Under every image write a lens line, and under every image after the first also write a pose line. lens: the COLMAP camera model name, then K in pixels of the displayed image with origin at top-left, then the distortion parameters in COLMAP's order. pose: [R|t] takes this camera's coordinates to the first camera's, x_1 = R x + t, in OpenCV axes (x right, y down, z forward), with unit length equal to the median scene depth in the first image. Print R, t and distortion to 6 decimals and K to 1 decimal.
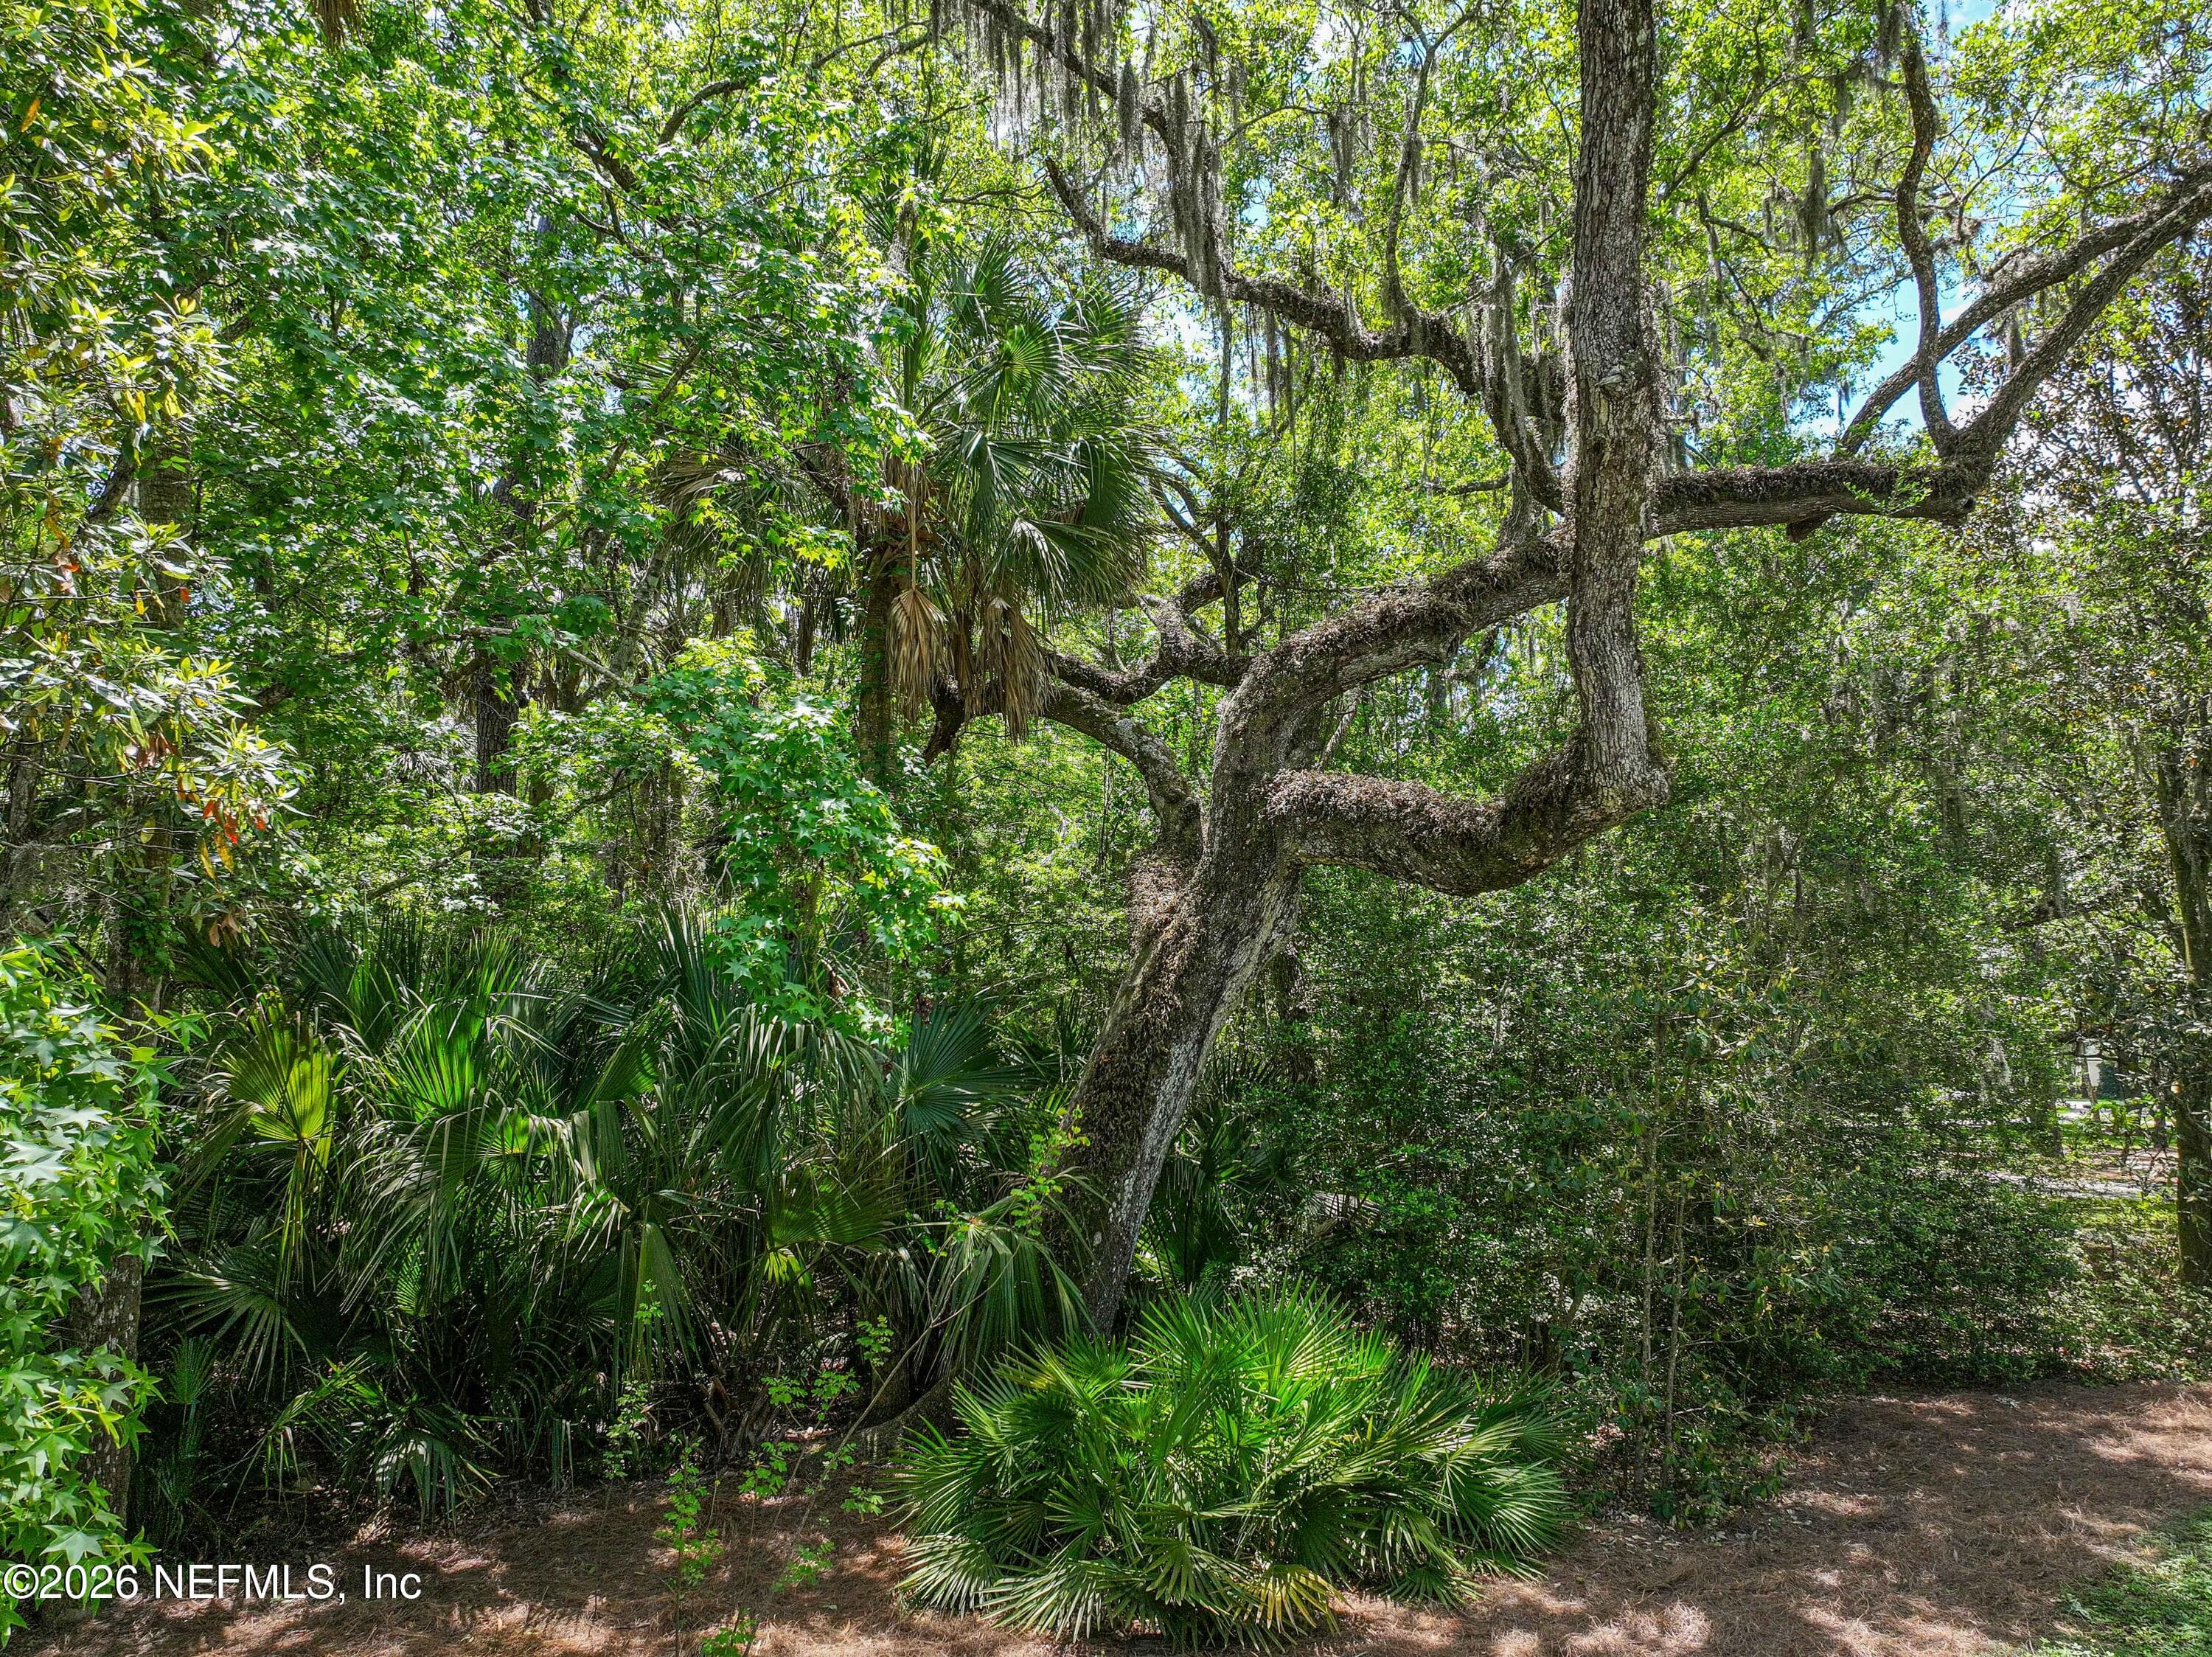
lens RADIAL K [[1592.9, 0, 1109.4], [0, 1592.9, 897.7], [0, 0, 1]] dist [0.003511, 0.008306]
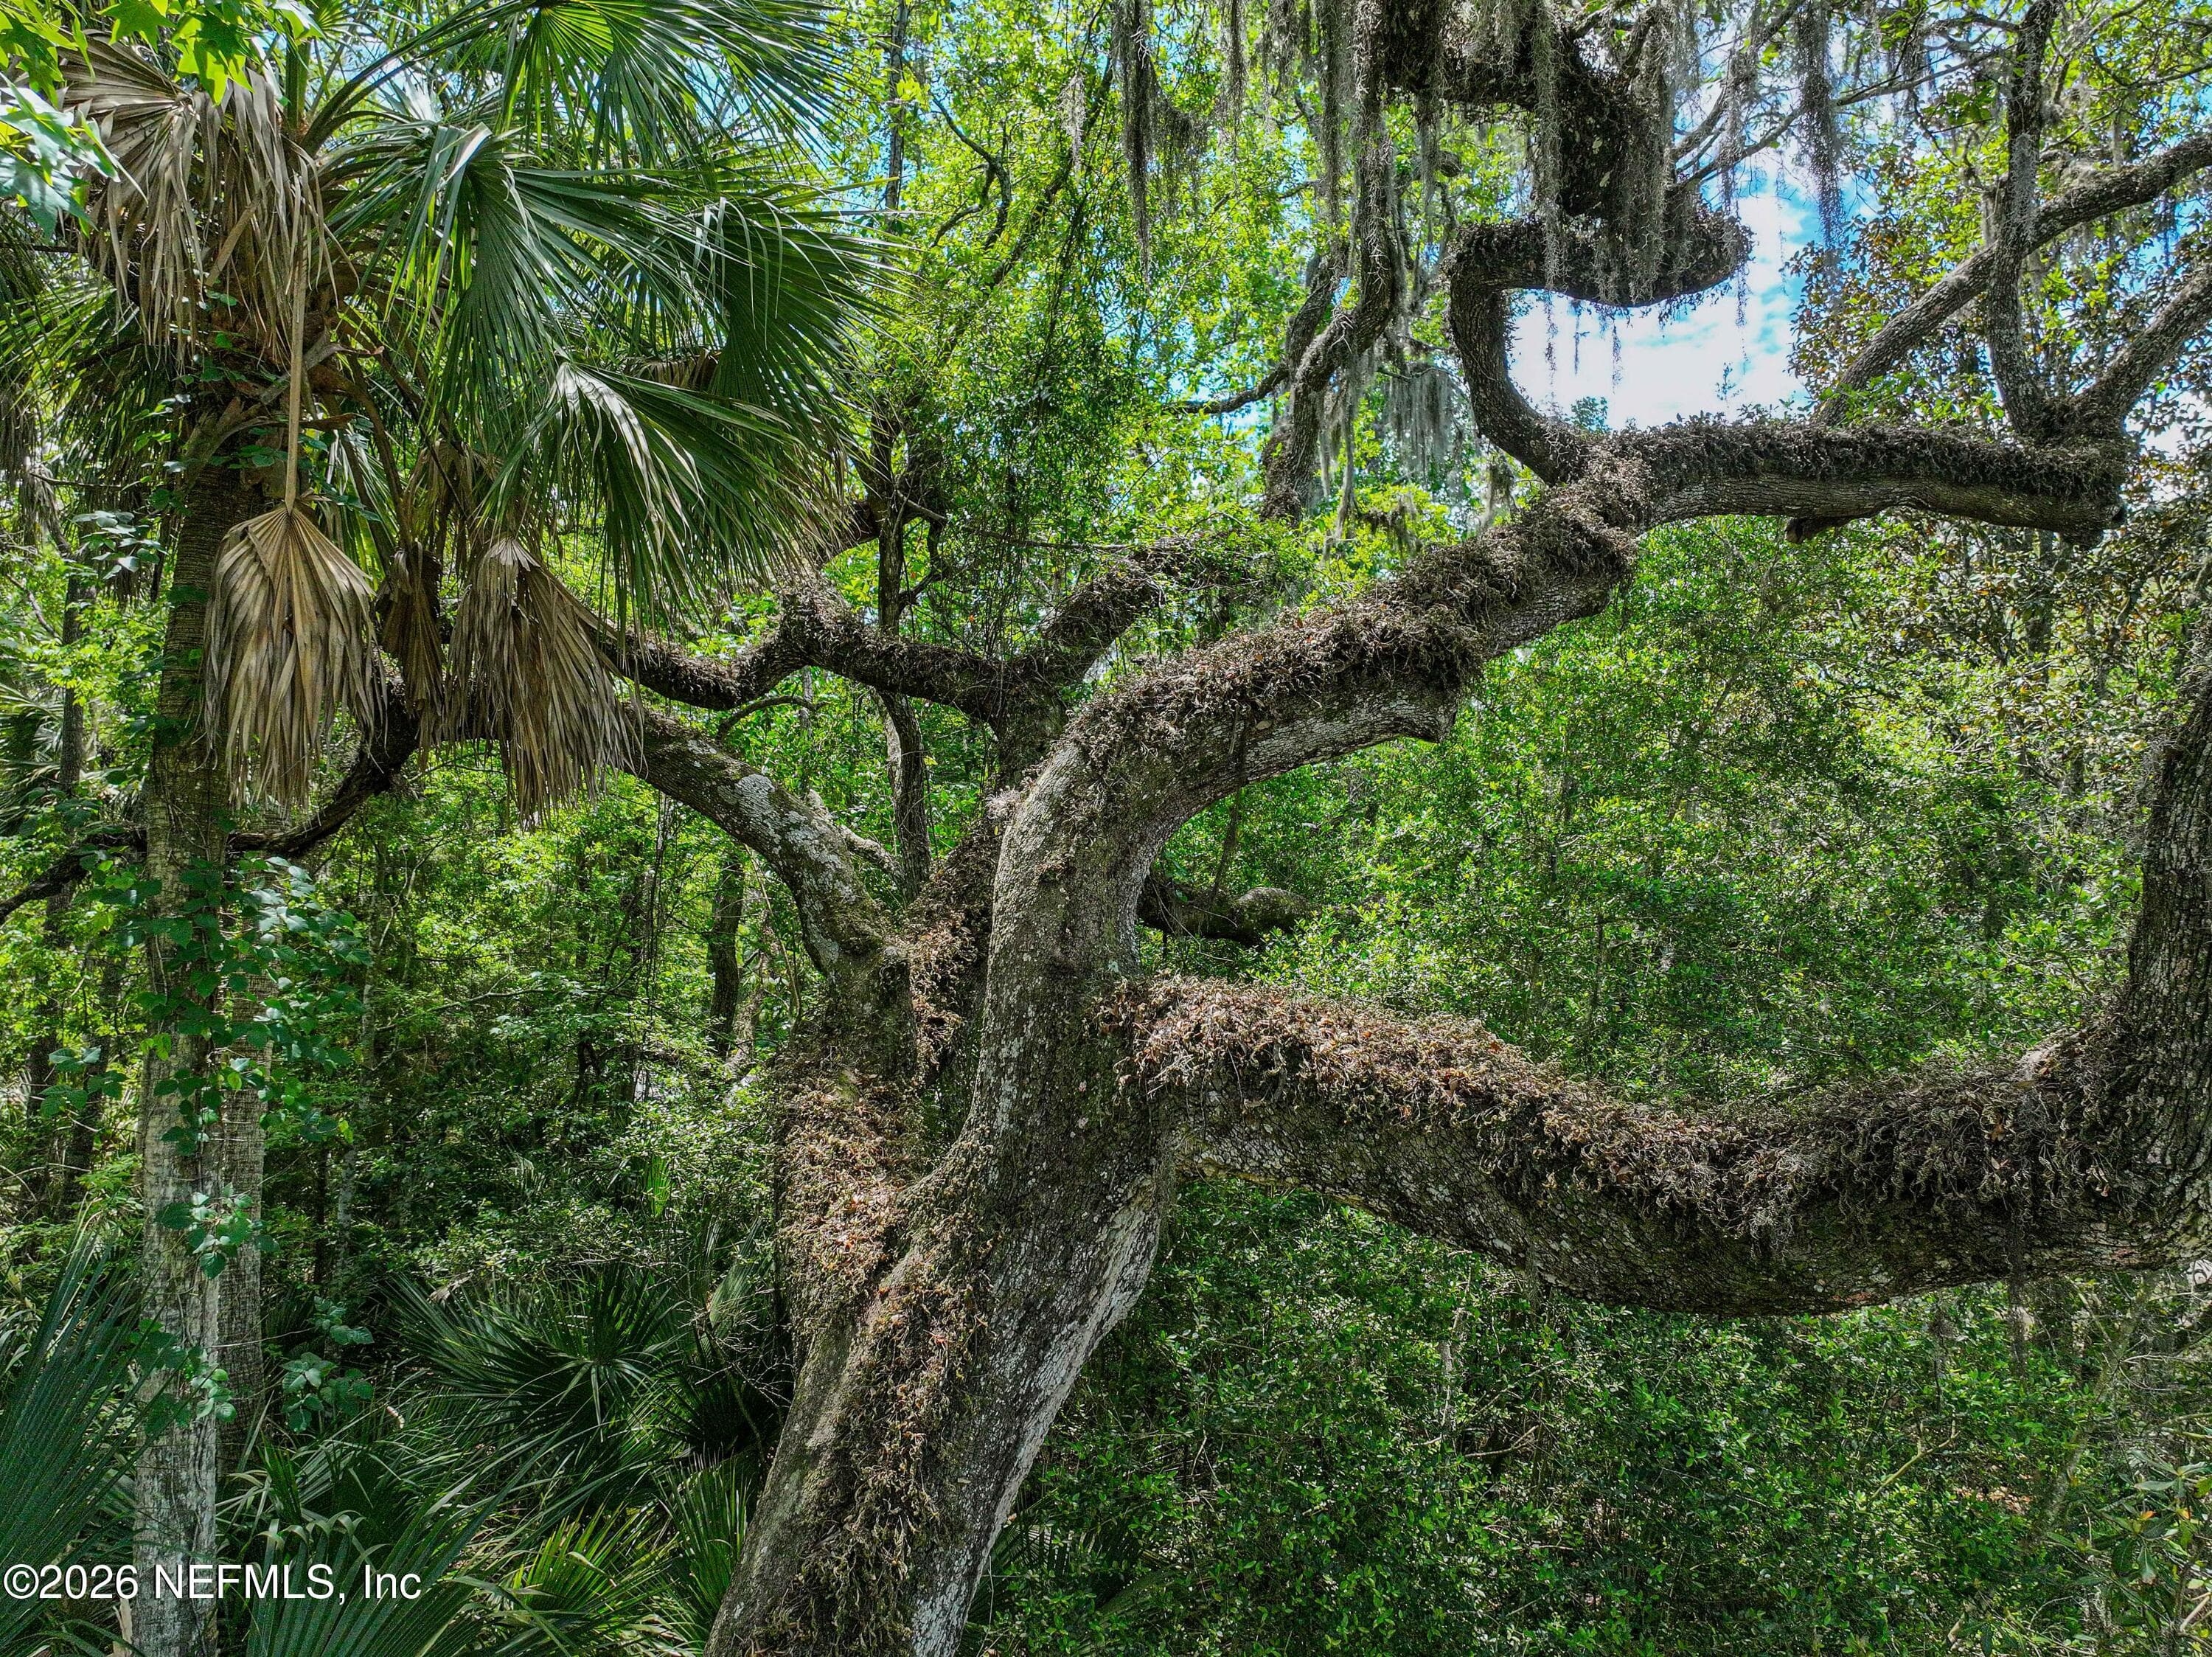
lens RADIAL K [[1557.9, 0, 1112.3], [0, 1557.9, 817.4], [0, 0, 1]] dist [0.001149, 0.012068]
pose [[0.946813, 0.023128, 0.320951, -0.060150], [-0.027051, 0.999604, 0.007768, -0.148049], [-0.320644, -0.016037, 0.947064, 0.664661]]
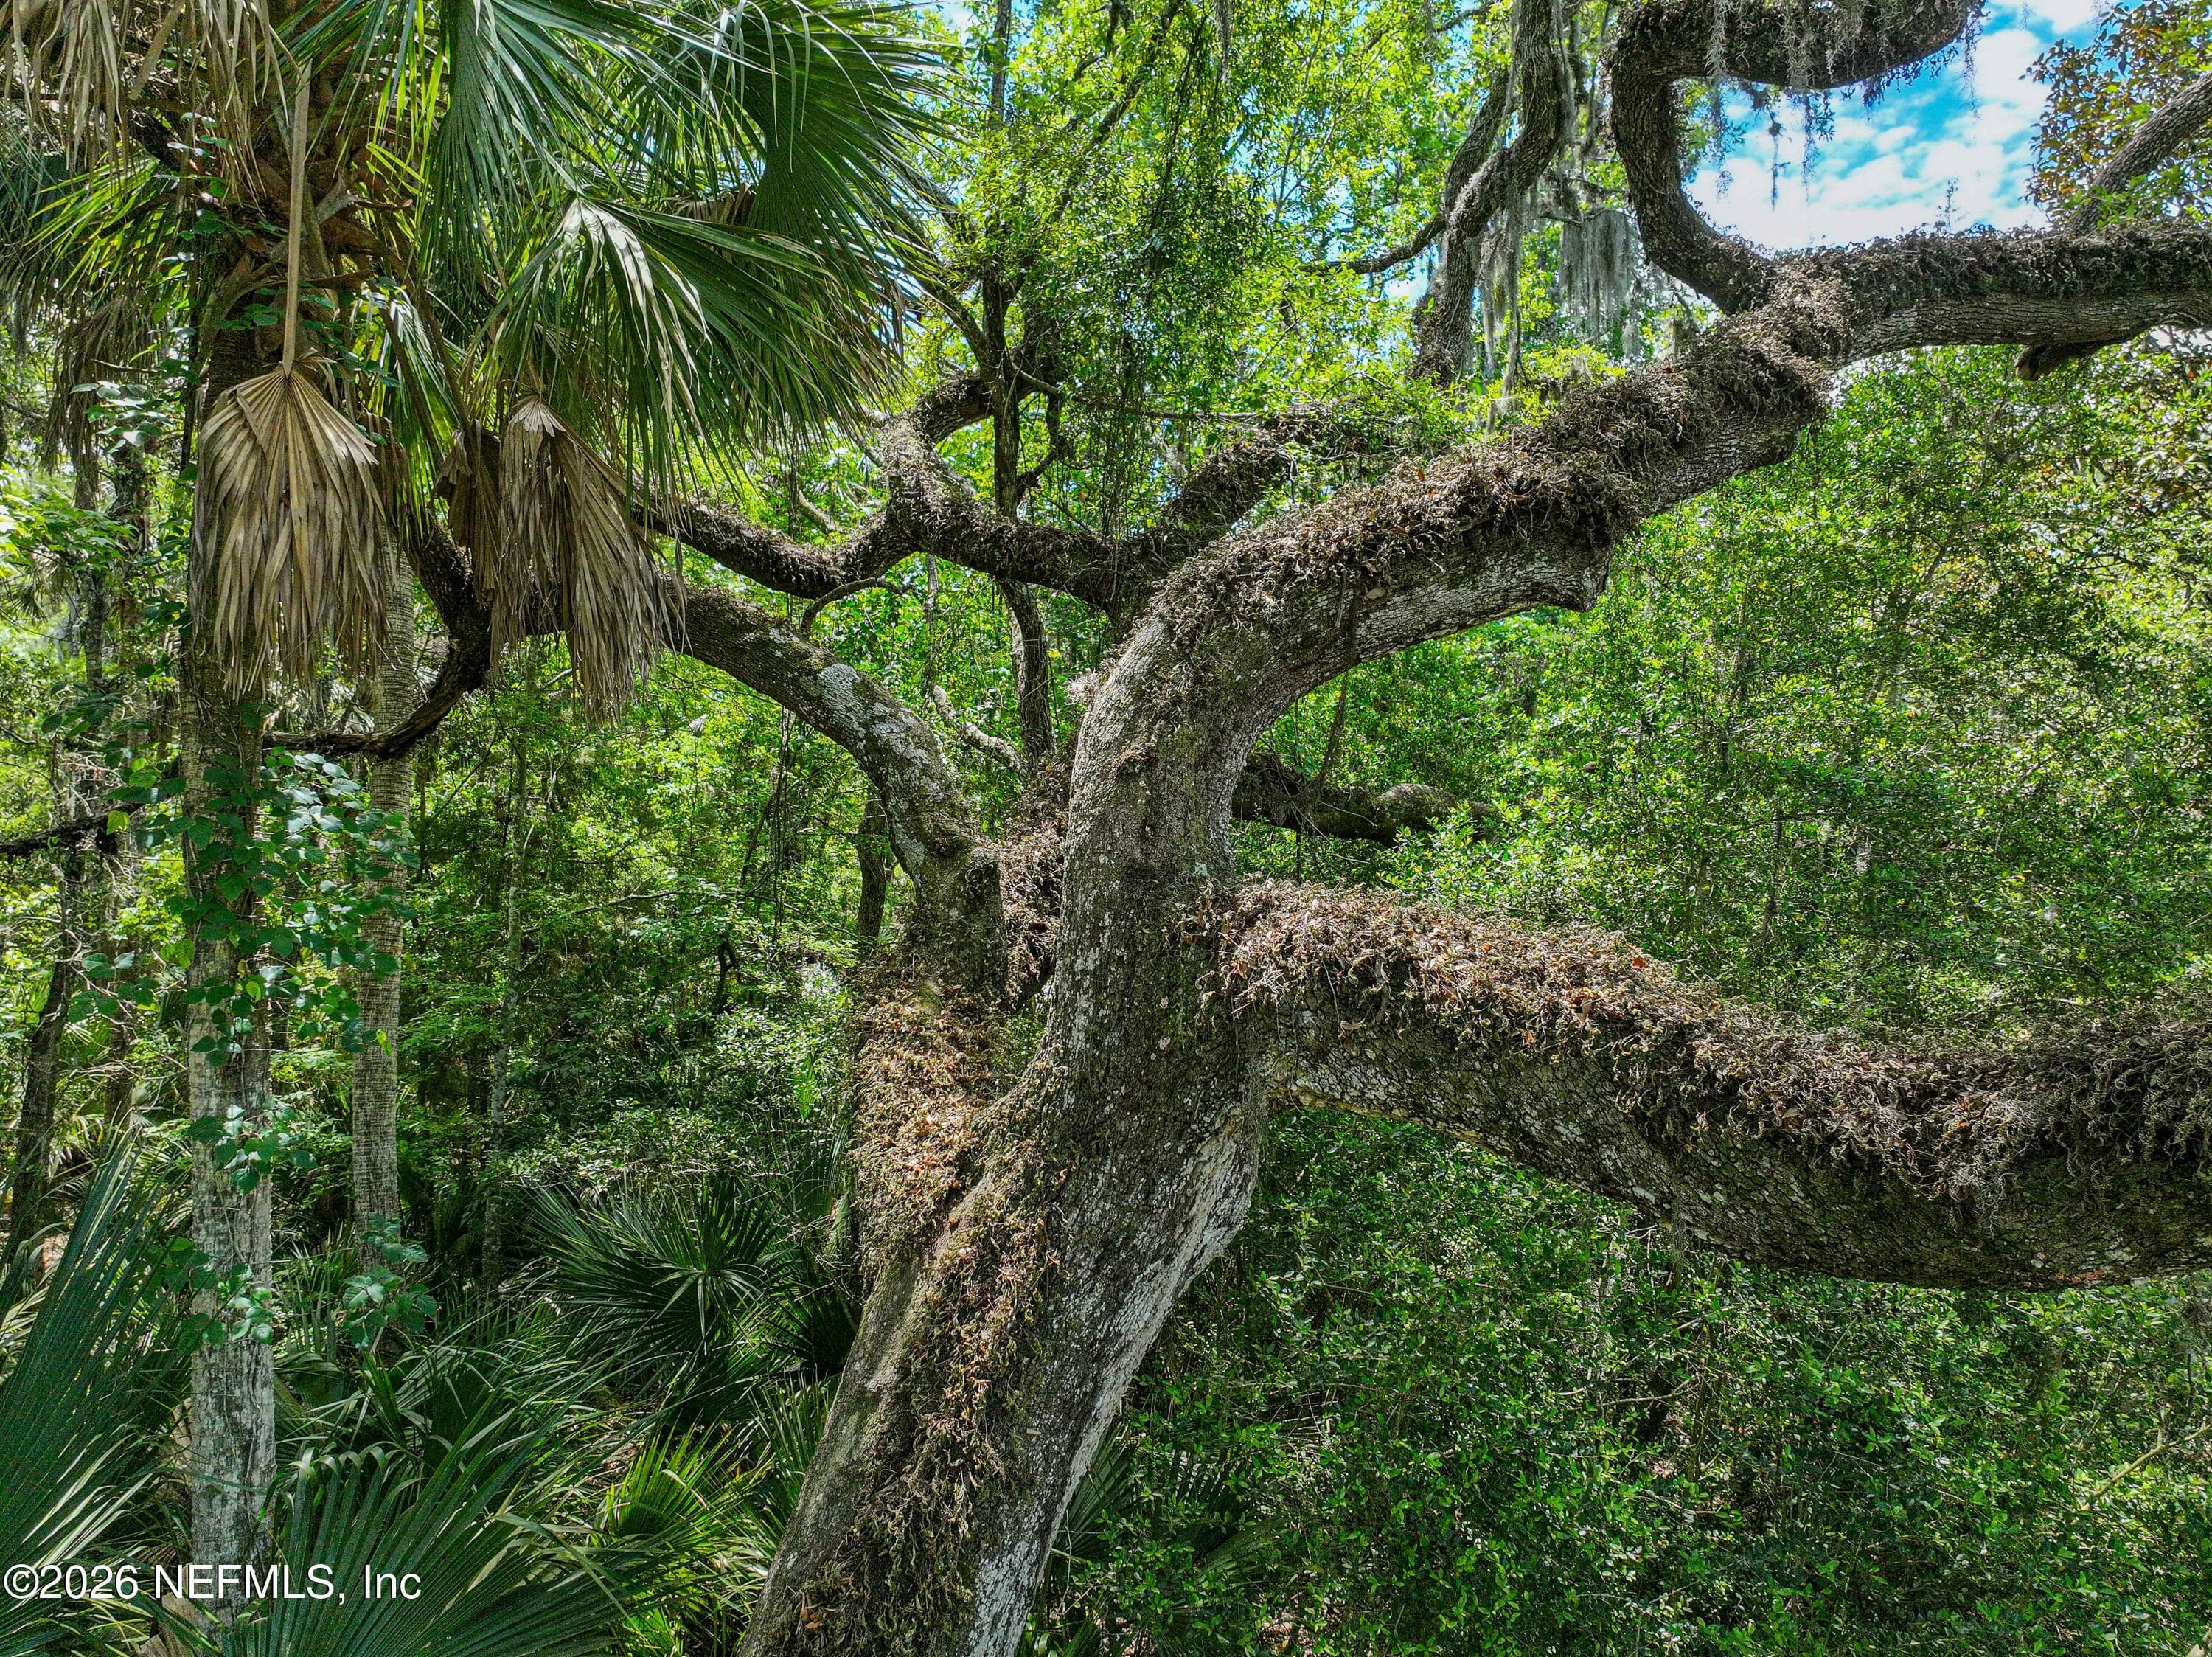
lens RADIAL K [[1557.9, 0, 1112.3], [0, 1557.9, 817.4], [0, 0, 1]] dist [0.001149, 0.012068]
pose [[0.977050, -0.000769, 0.213010, -0.013628], [-0.015065, 0.997240, 0.072705, -0.142453], [-0.212478, -0.074245, 0.974341, 0.715586]]
